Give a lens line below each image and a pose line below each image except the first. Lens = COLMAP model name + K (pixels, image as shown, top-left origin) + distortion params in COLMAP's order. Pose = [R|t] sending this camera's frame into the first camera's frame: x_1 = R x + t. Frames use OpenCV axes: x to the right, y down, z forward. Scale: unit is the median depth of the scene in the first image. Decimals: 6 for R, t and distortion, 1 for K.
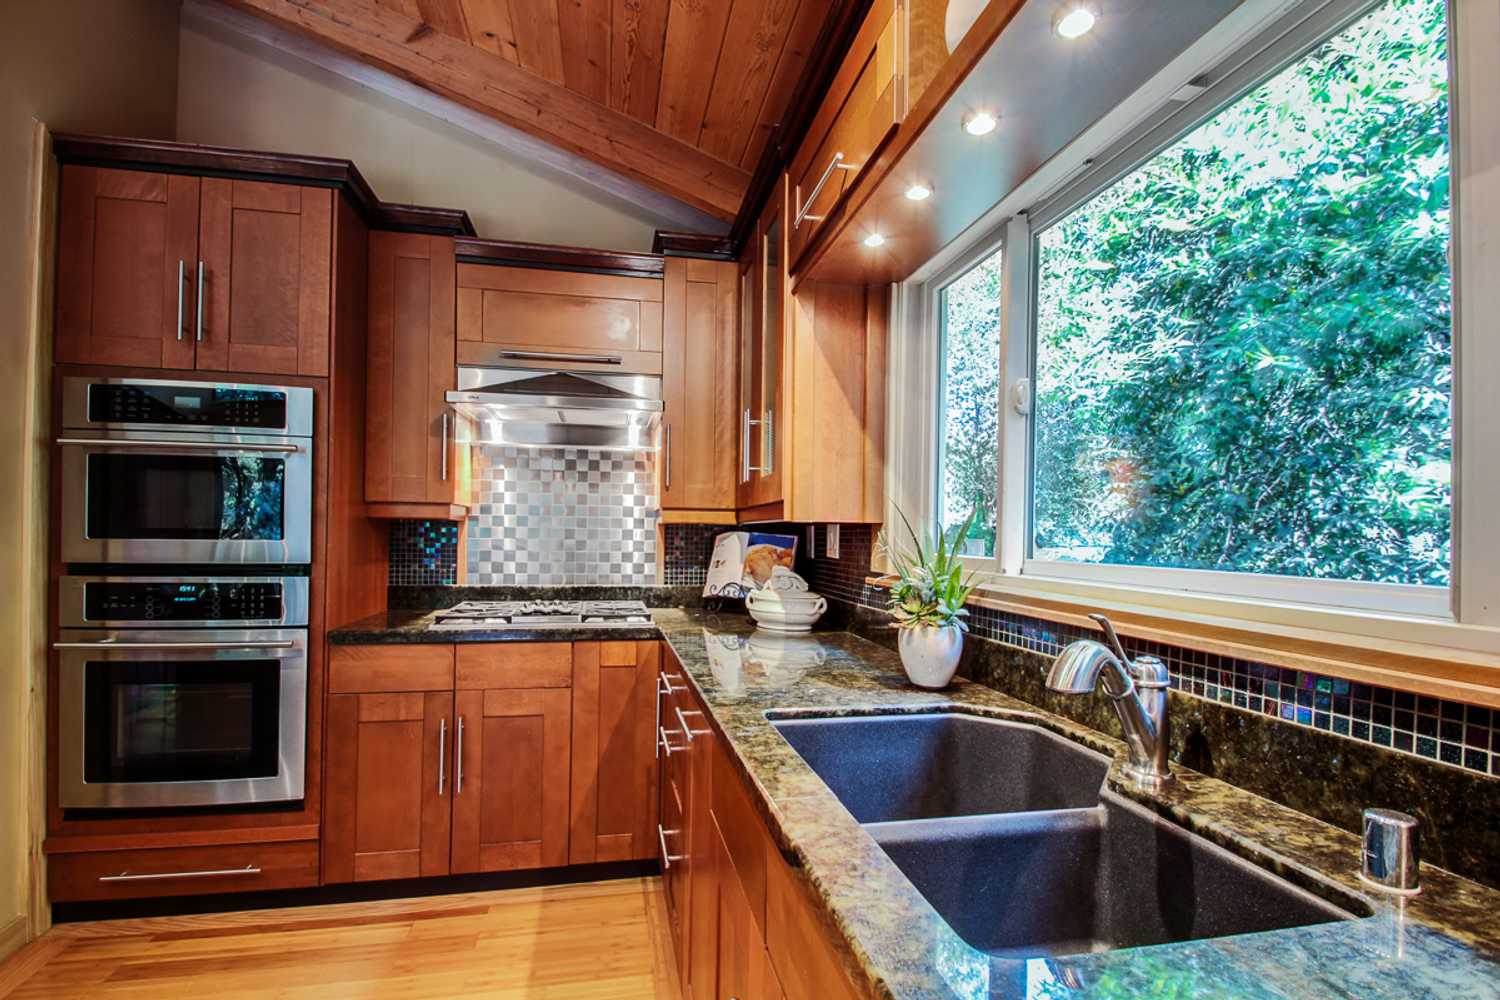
lens RADIAL K [[718.9, 0, 741.5], [0, 718.9, 529.3], [0, 0, 1]] dist [0.003026, 0.000106]
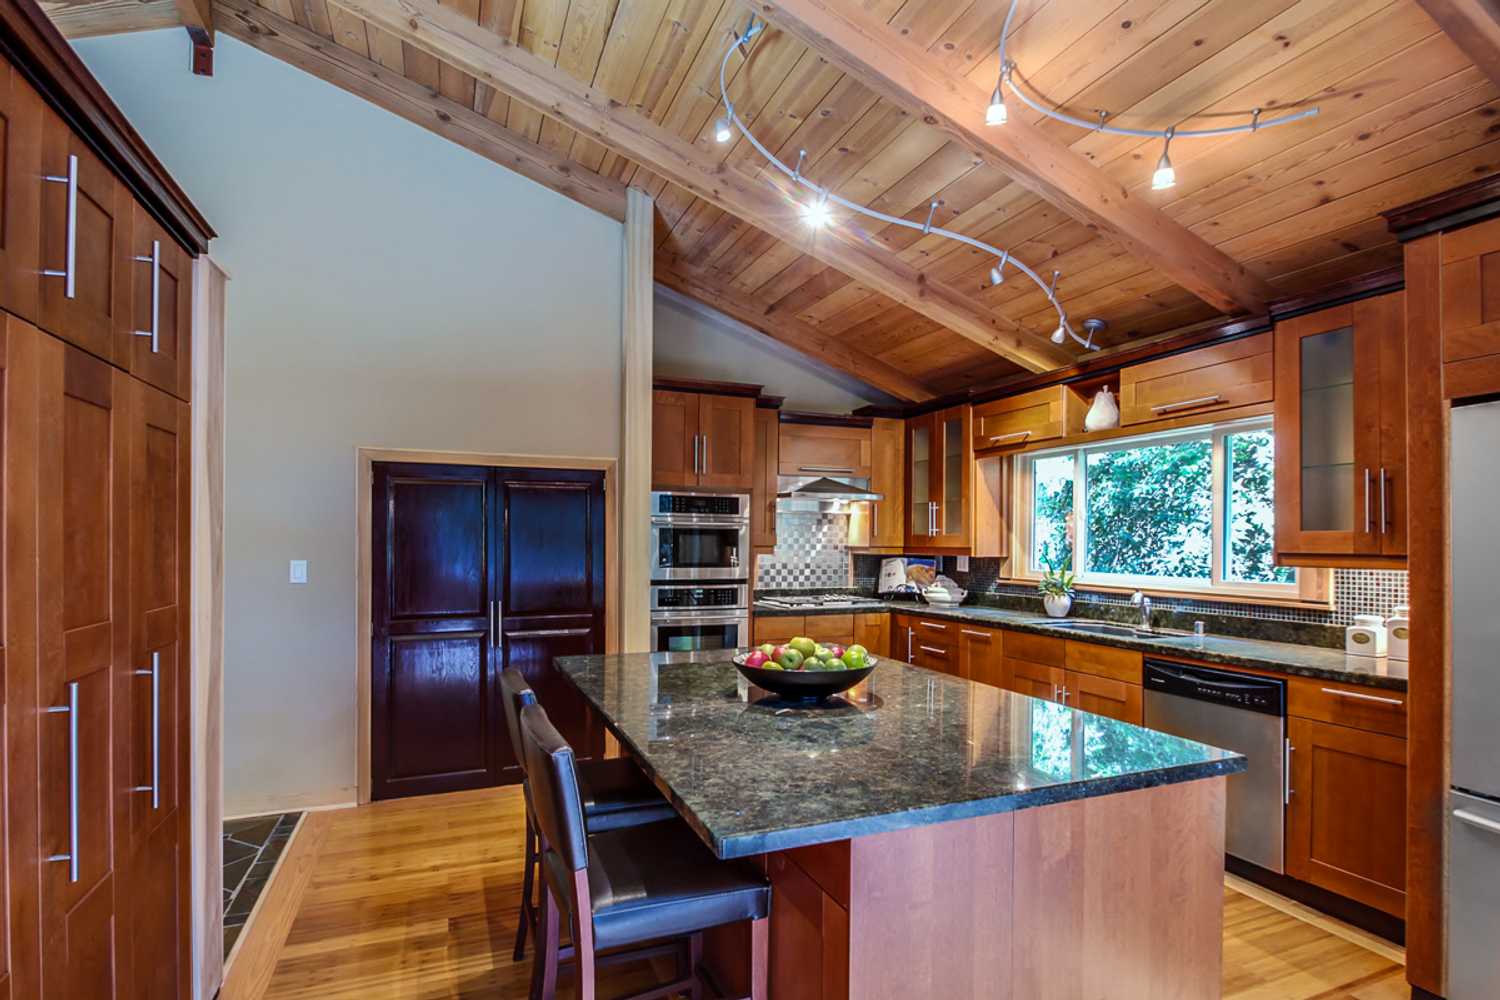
lens RADIAL K [[718.9, 0, 751.0], [0, 718.9, 541.0], [0, 0, 1]] dist [0.003026, 0.000106]
pose [[0.981826, -0.006472, 0.189675, -0.847803], [0.005762, 0.999974, 0.004296, -0.059285], [-0.189698, -0.003126, 0.981838, -0.904520]]
